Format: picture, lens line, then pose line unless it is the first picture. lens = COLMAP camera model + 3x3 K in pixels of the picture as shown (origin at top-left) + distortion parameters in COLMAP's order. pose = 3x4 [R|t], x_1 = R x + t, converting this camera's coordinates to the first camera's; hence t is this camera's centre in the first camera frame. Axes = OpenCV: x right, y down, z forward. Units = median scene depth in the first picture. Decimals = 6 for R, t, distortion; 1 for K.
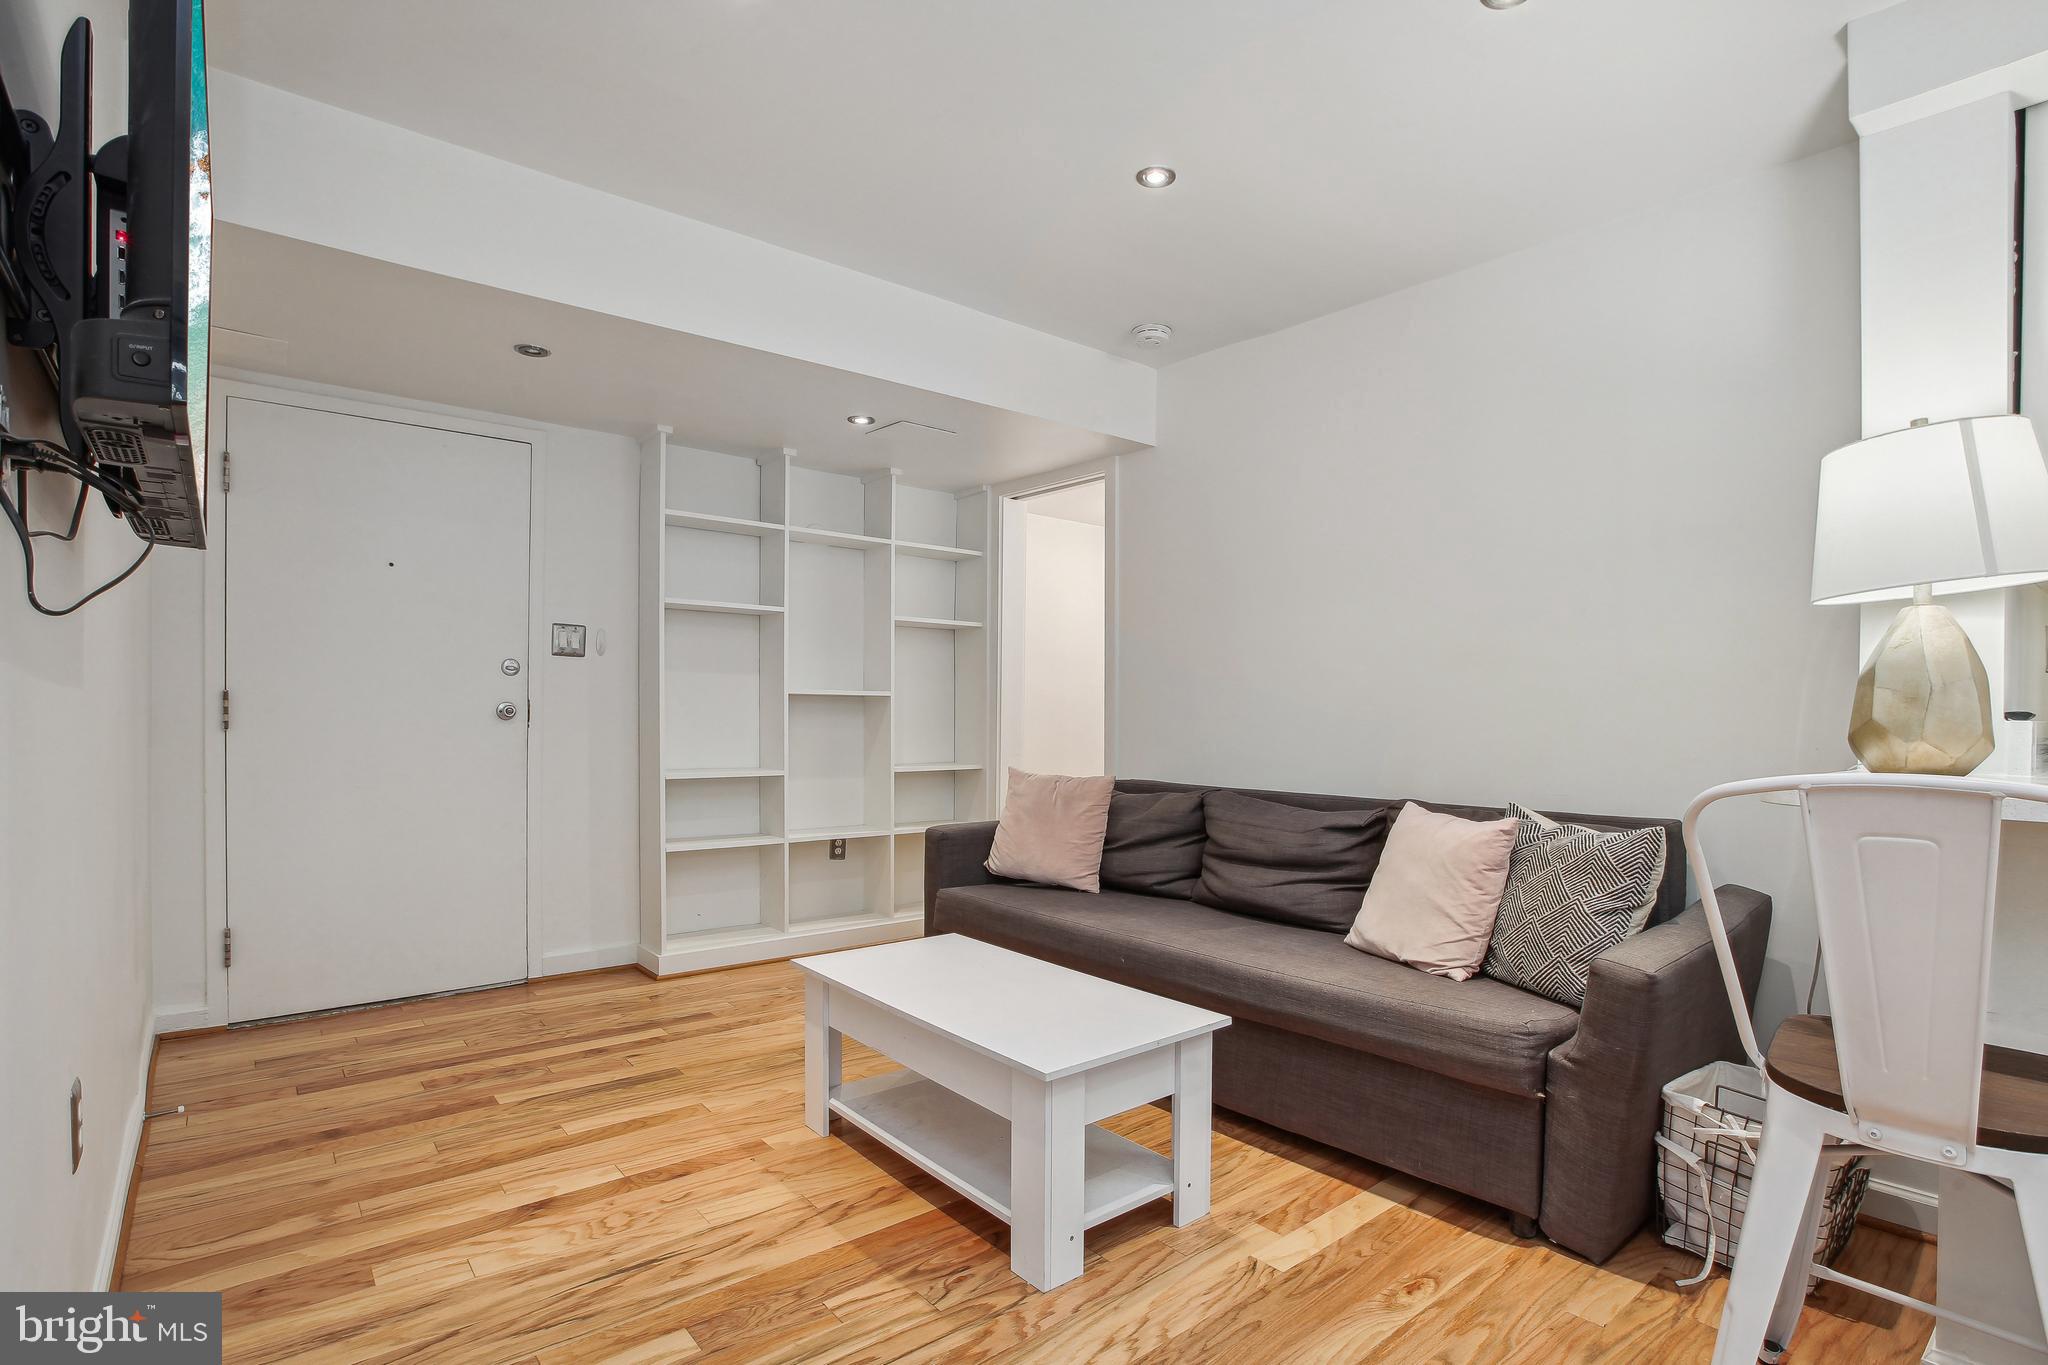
lens RADIAL K [[980.8, 0, 1025.8], [0, 980.8, 715.5], [0, 0, 1]] dist [-0.033421, 0.000494]
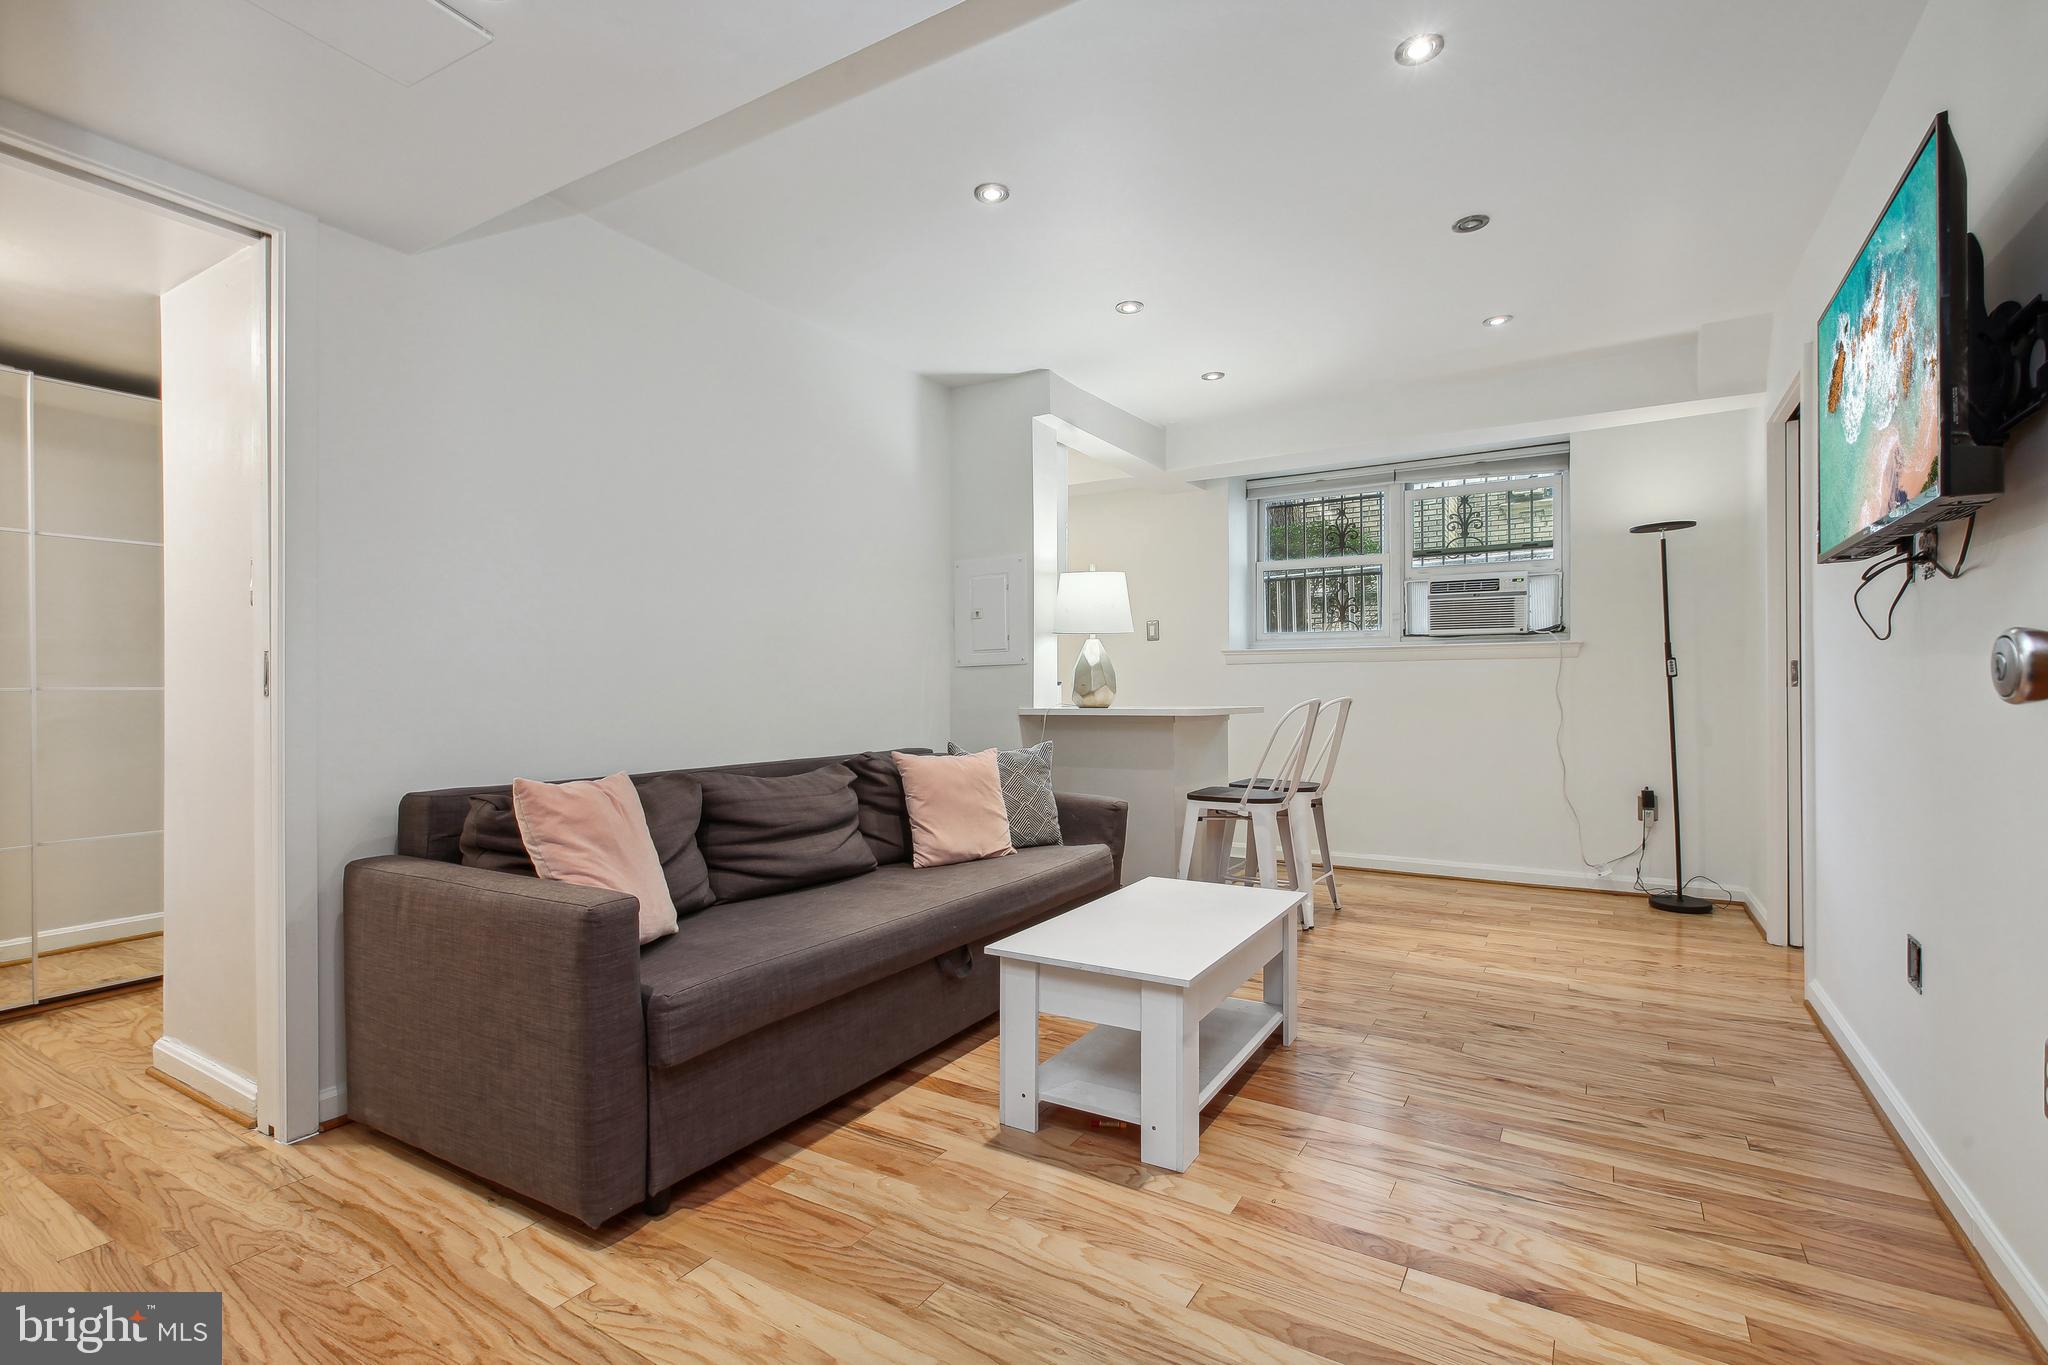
lens RADIAL K [[954.9, 0, 1007.0], [0, 954.9, 695.6], [0, 0, 1]] dist [-0.023034, 0.000410]
pose [[-0.313791, -0.009658, 0.949443, -0.883619], [0.005543, 0.999913, 0.012004, 0.002398], [-0.949476, 0.009030, -0.313710, 1.321572]]
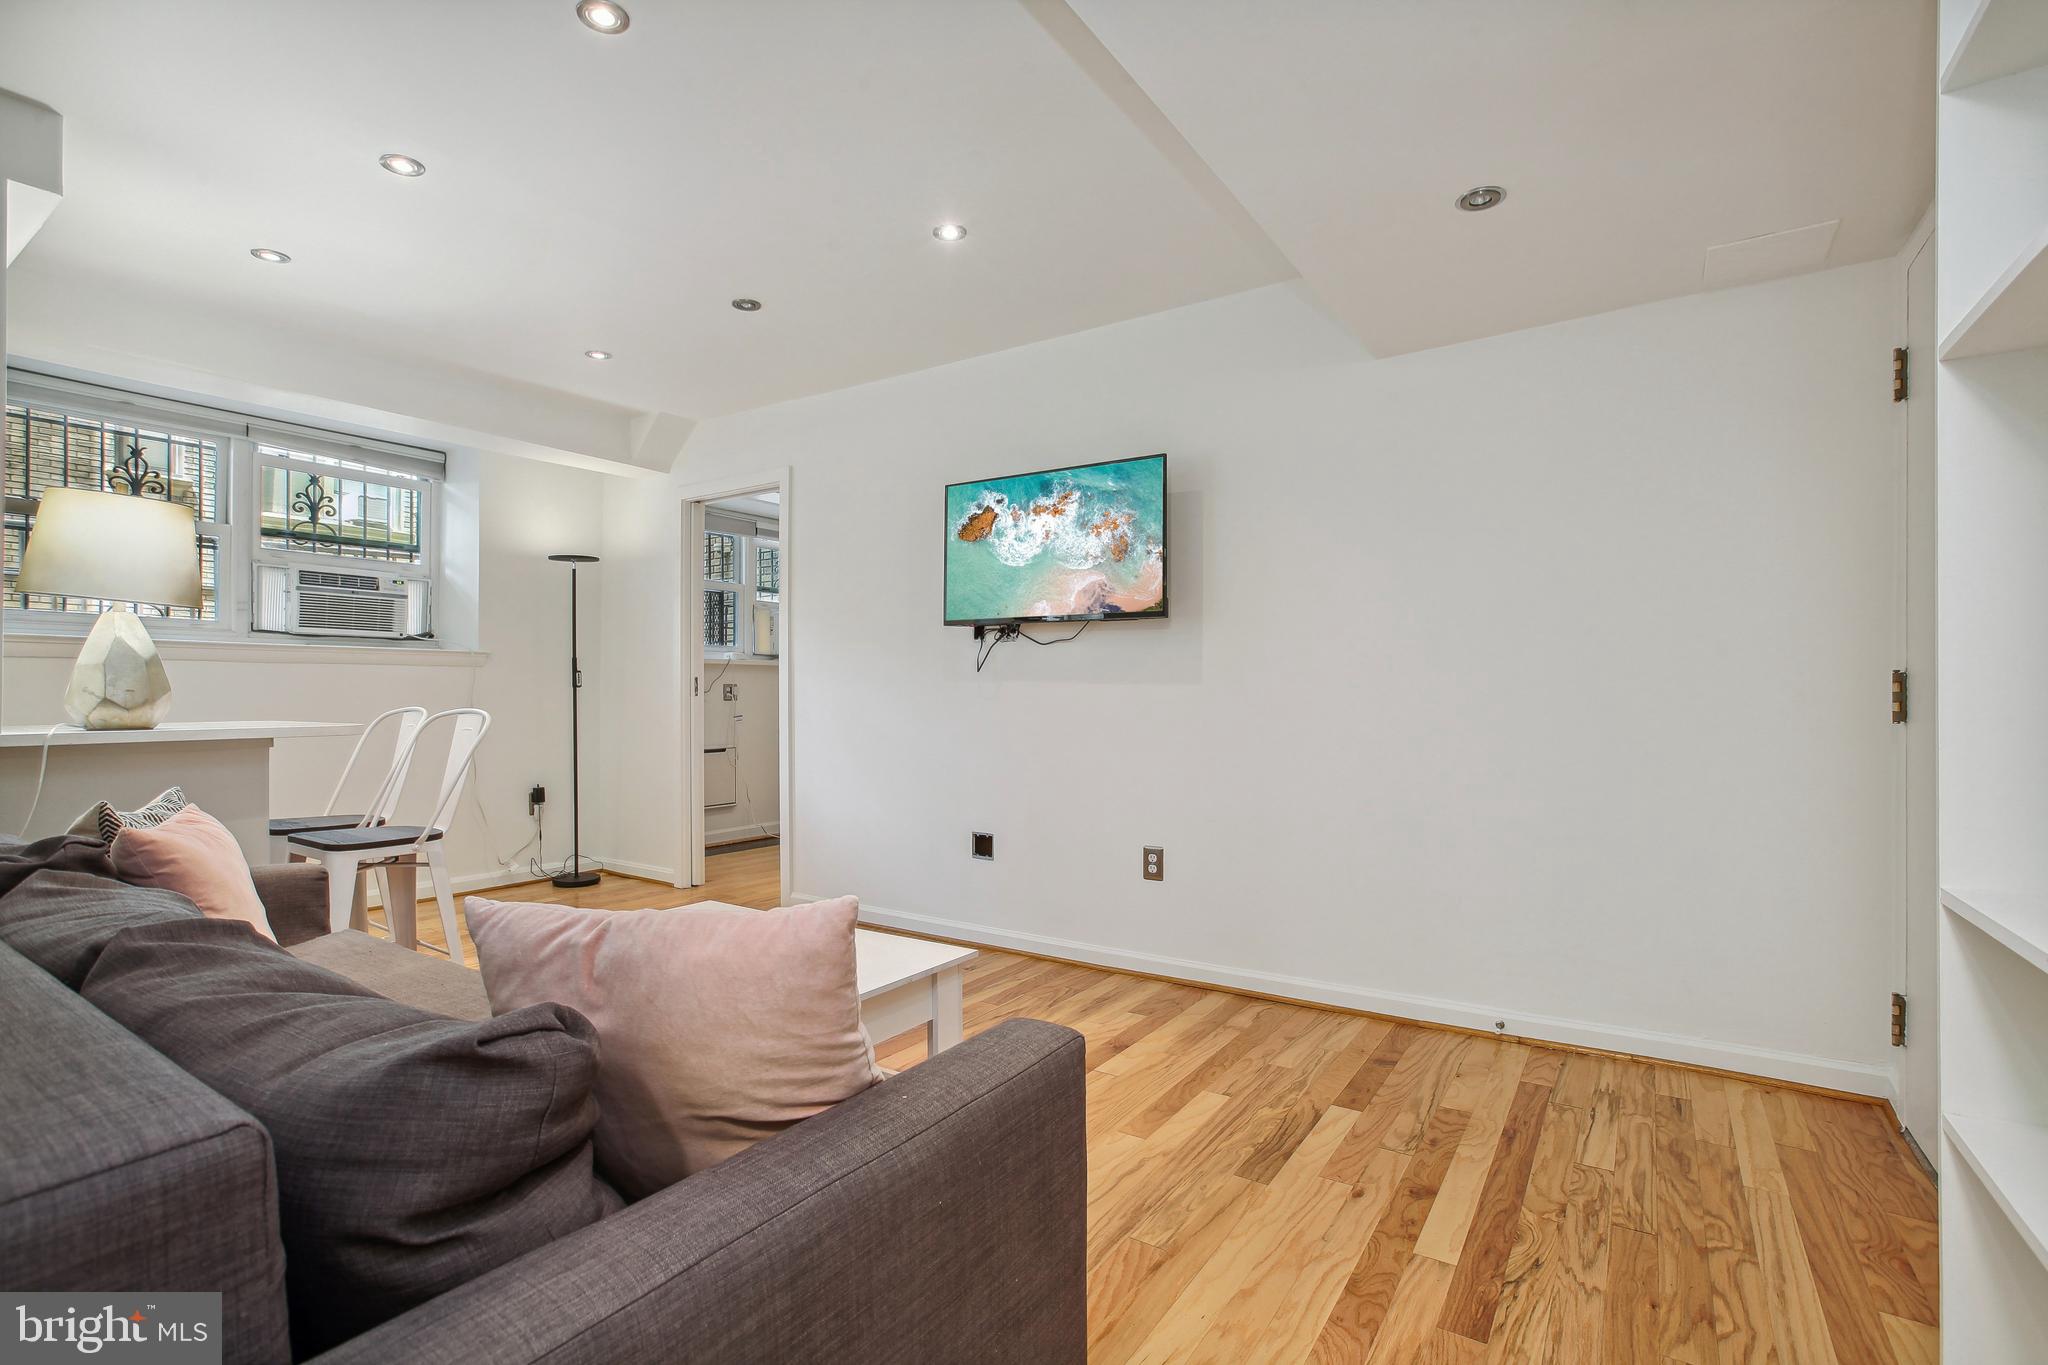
lens RADIAL K [[954.9, 0, 1007.0], [0, 954.9, 695.6], [0, 0, 1]] dist [-0.023034, 0.000410]
pose [[-0.960436, -0.007118, -0.278409, 0.027242], [-0.008679, 0.999953, 0.004373, -0.003079], [0.278365, 0.006617, -0.960453, 1.824015]]
